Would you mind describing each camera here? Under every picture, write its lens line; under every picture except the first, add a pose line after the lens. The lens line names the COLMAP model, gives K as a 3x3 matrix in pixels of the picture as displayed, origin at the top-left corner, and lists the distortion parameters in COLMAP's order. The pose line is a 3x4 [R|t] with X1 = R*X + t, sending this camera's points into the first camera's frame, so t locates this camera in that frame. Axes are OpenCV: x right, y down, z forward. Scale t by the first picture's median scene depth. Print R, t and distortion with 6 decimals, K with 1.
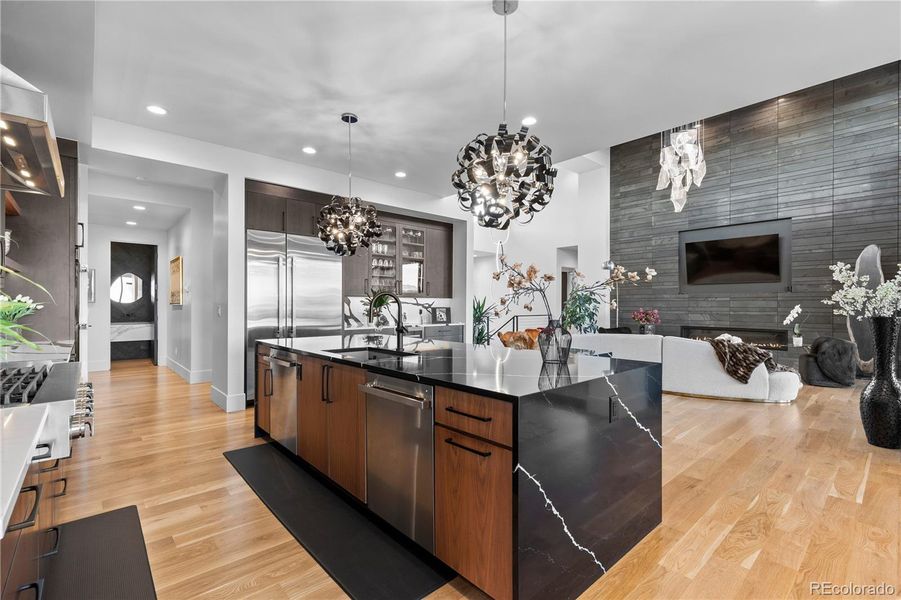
lens RADIAL K [[404.1, 0, 447.4], [0, 404.1, 305.0], [0, 0, 1]] dist [0.002417, -0.000508]
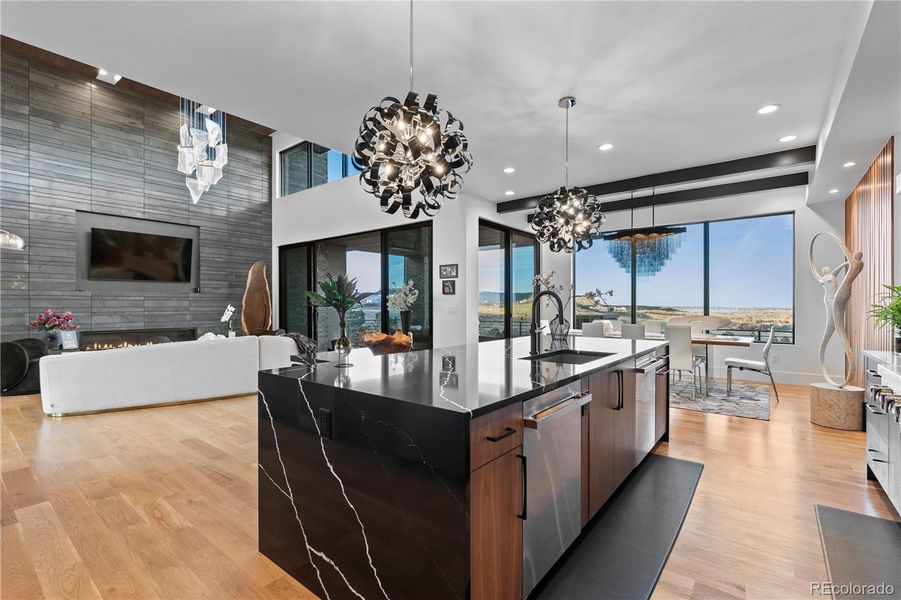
lens RADIAL K [[404.1, 0, 454.5], [0, 404.1, 306.8], [0, 0, 1]] dist [0.002417, -0.000508]
pose [[-0.176005, -0.004378, 0.984379, -0.476537], [0.001191, 0.999988, 0.004661, 0.001645], [-0.984388, 0.001992, -0.175998, 0.637250]]
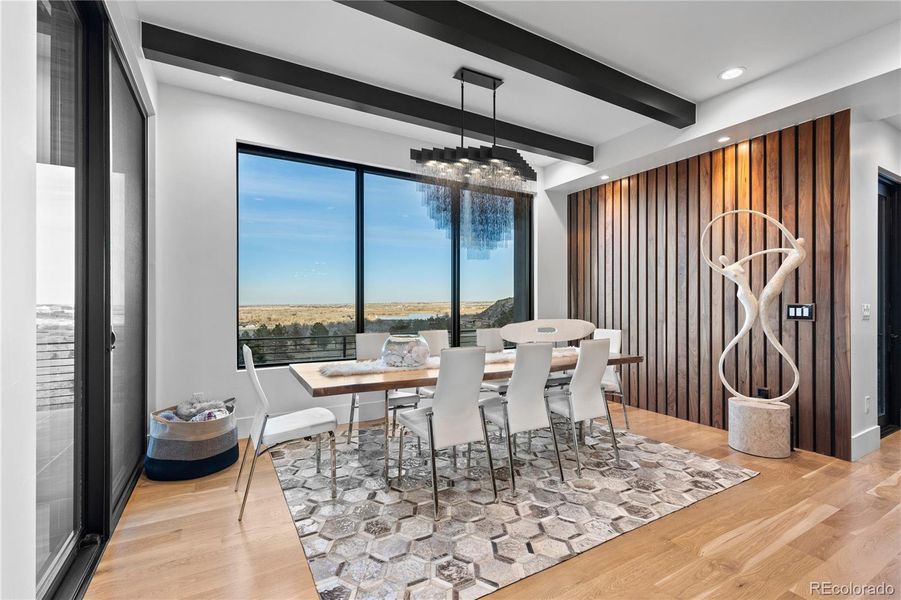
lens RADIAL K [[404.1, 0, 449.0], [0, 404.1, 303.1], [0, 0, 1]] dist [0.002417, -0.000508]
pose [[-0.980243, -0.001807, 0.197790, 0.354317], [-0.001622, 0.999998, 0.001099, 0.001276], [-0.197791, 0.000756, -0.980244, 0.513708]]
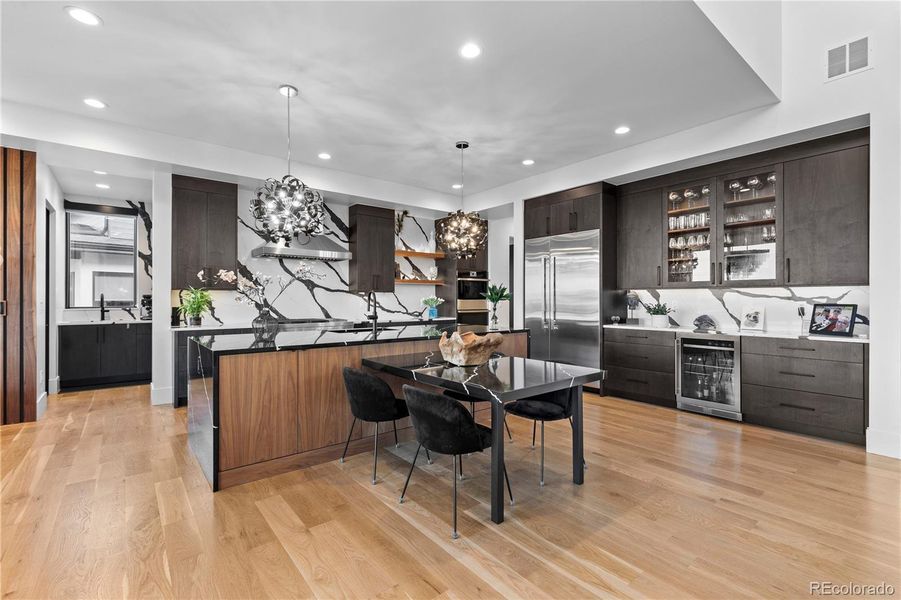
lens RADIAL K [[404.1, 0, 451.0], [0, 404.1, 299.2], [0, 0, 1]] dist [0.002417, -0.000508]
pose [[-0.040137, -0.002568, -0.999191, 0.592607], [0.000365, 0.999997, -0.002585, 0.001102], [0.999194, -0.000468, -0.040136, 0.621728]]
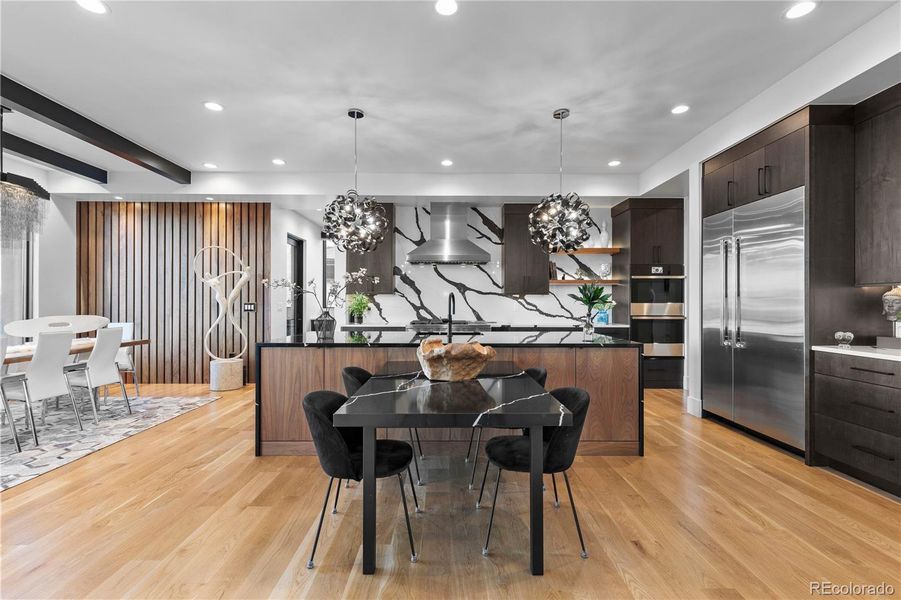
lens RADIAL K [[404.1, 0, 450.6], [0, 404.1, 300.8], [0, 0, 1]] dist [0.002417, -0.000508]
pose [[-0.654099, -0.005697, -0.756388, 0.419101], [-0.003010, 0.999983, -0.004928, 0.001130], [0.756403, -0.000947, -0.654105, 0.884781]]
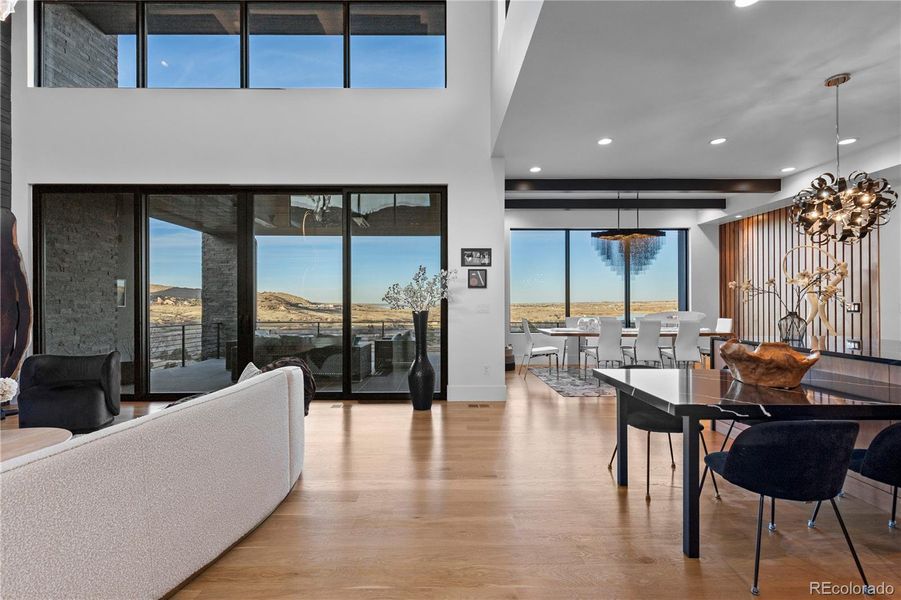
lens RADIAL K [[404.1, 0, 439.0], [0, 404.1, 299.3], [0, 0, 1]] dist [0.002417, -0.000508]
pose [[-0.748769, 0.003398, 0.662822, 0.093811], [0.000107, 0.999987, -0.005005, -0.000370], [-0.662831, -0.003677, -0.748760, 1.103248]]
